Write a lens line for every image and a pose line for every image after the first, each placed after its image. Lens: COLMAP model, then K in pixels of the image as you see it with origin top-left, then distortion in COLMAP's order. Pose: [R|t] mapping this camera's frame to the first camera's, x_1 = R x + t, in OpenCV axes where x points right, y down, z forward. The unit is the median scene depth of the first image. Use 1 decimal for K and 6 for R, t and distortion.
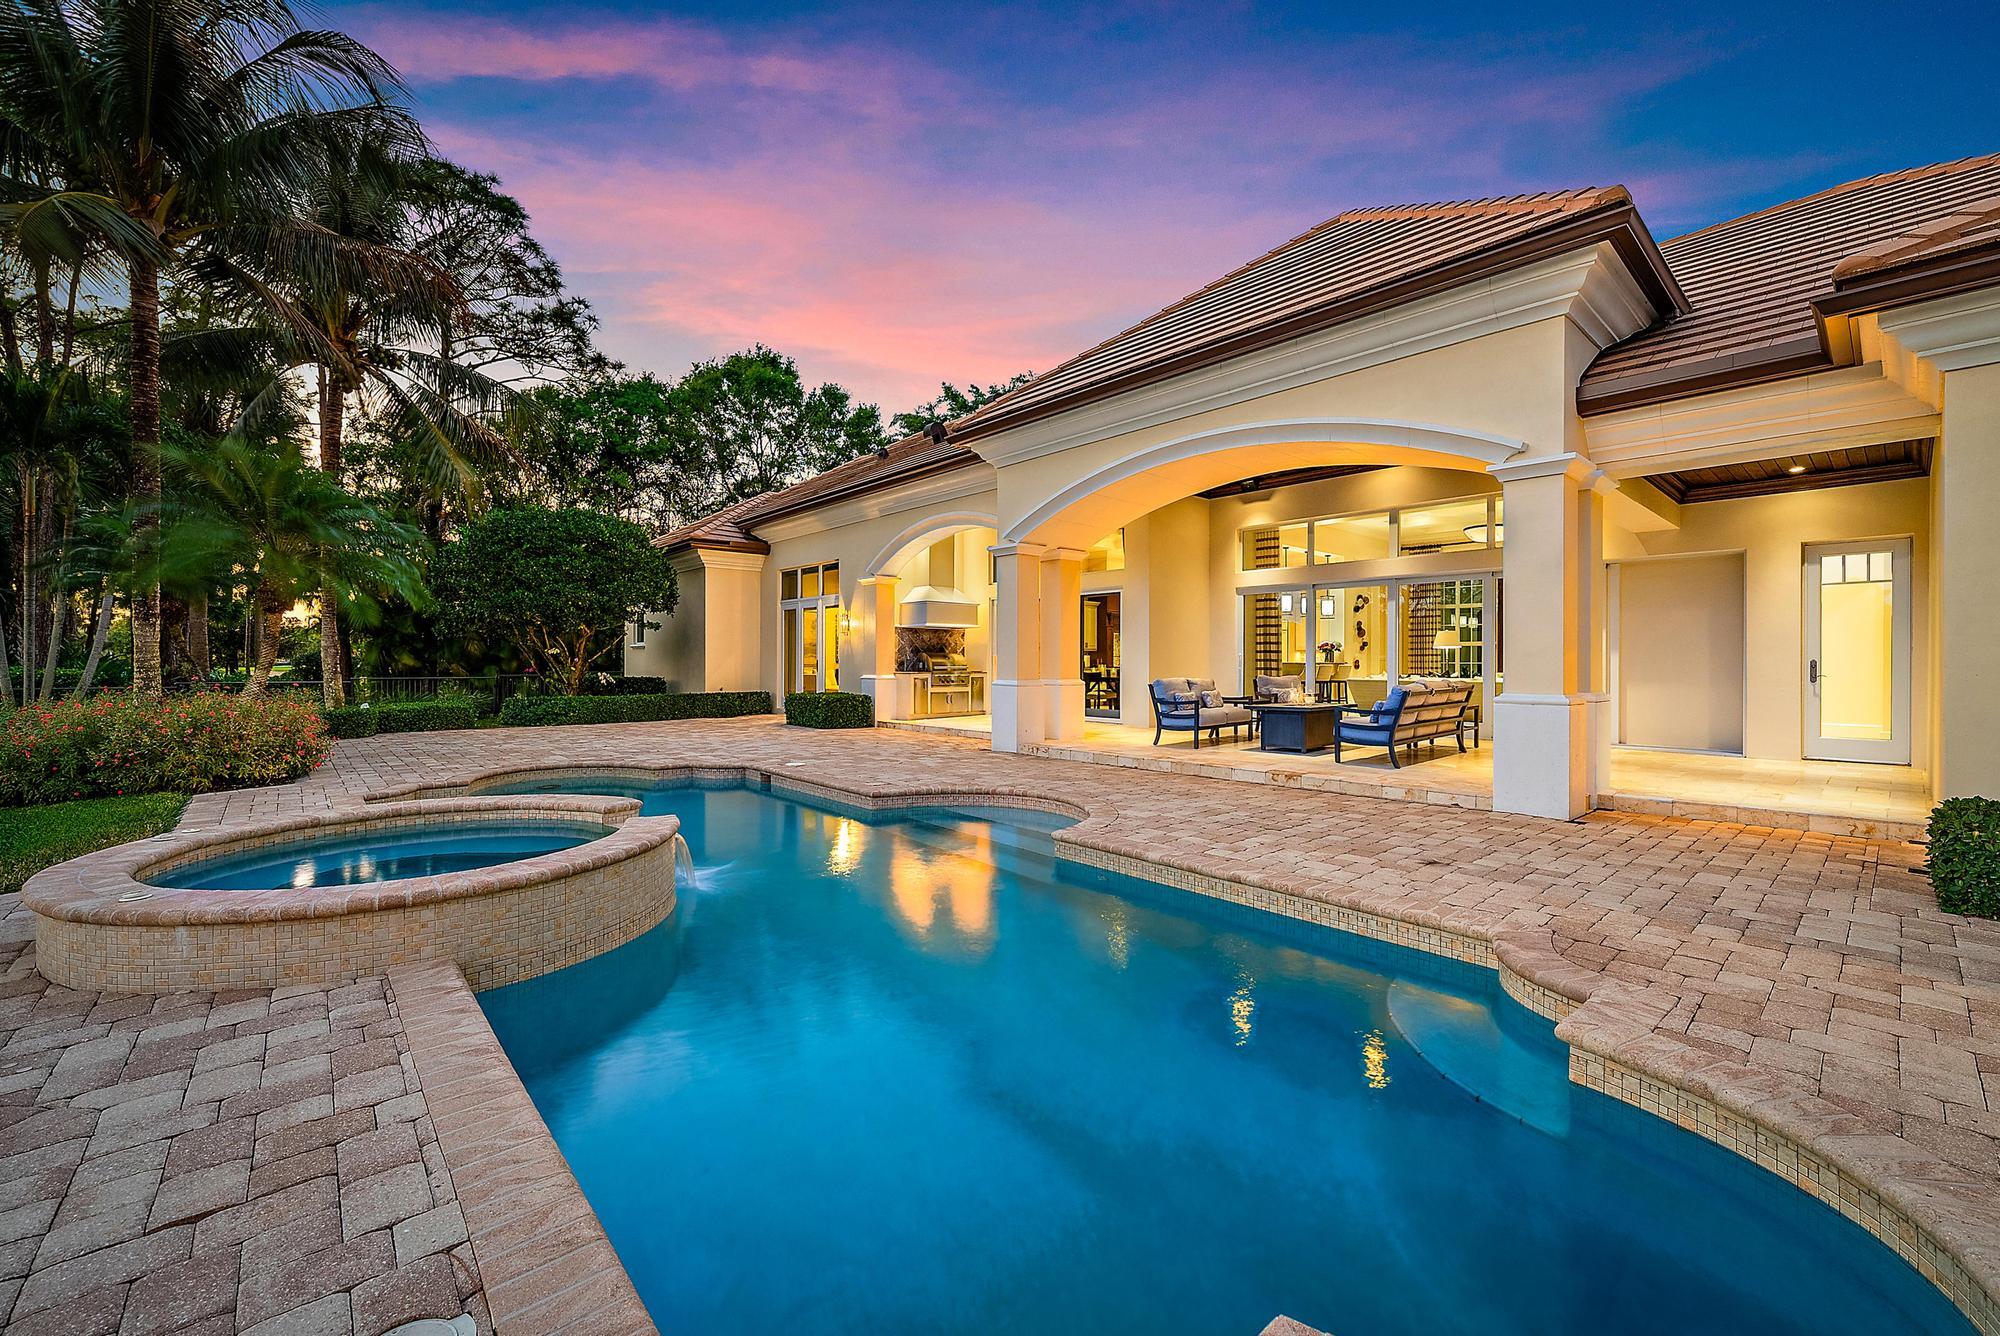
lens RADIAL K [[794.3, 0, 1005.6], [0, 794.3, 659.7], [0, 0, 1]] dist [0.000003, 0.000100]
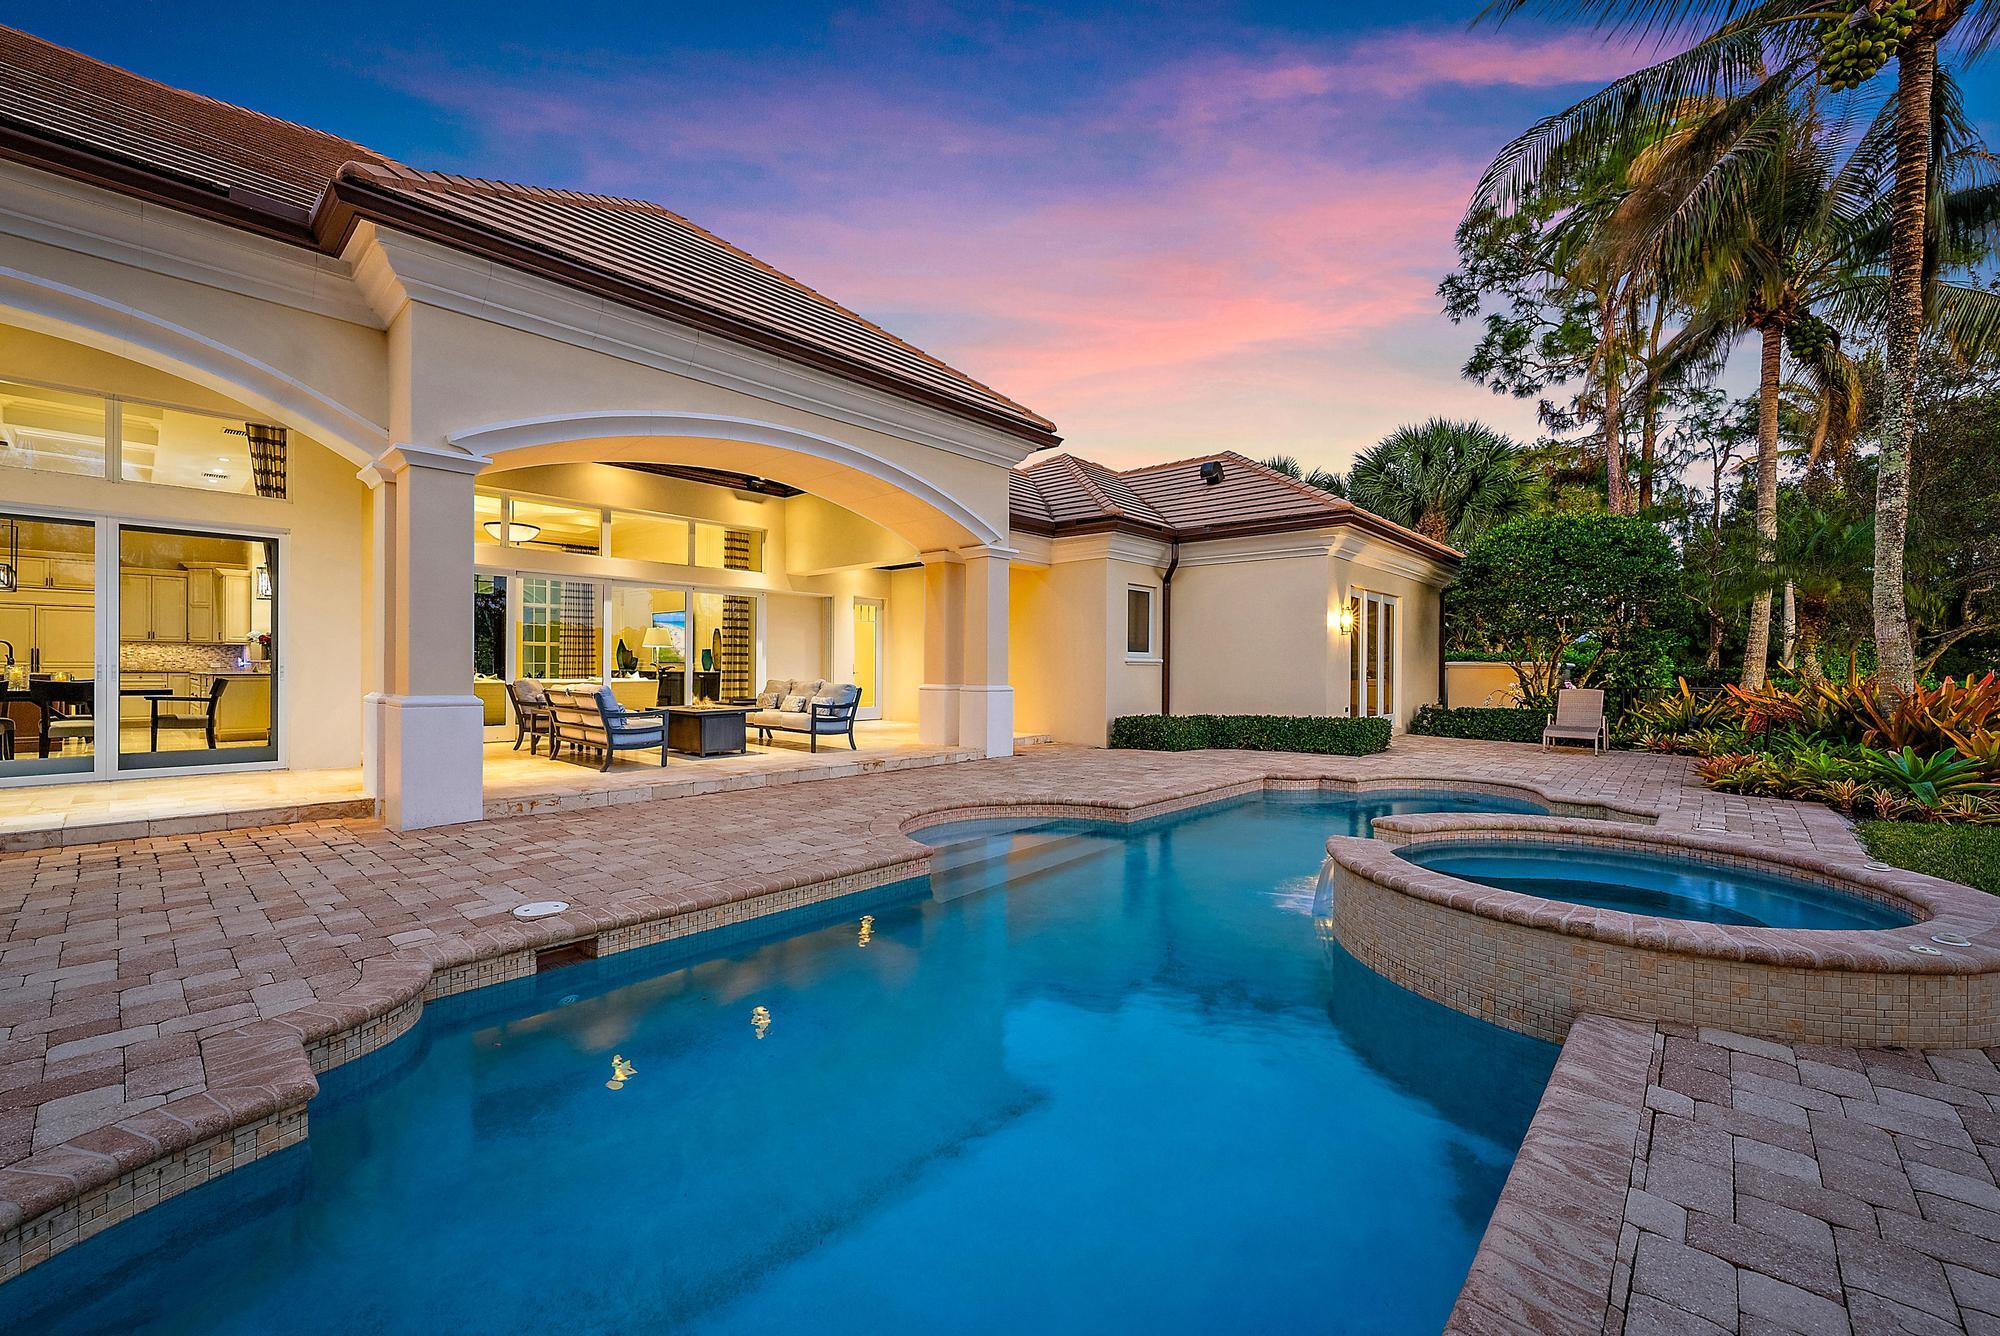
lens RADIAL K [[794.3, 0, 1005.6], [0, 794.3, 659.7], [0, 0, 1]] dist [0.000003, 0.000100]
pose [[-0.106937, 0.002073, 0.994264, -0.710266], [-0.007095, 0.999971, -0.002848, -0.003588], [-0.994240, -0.007359, -0.106919, 0.807921]]
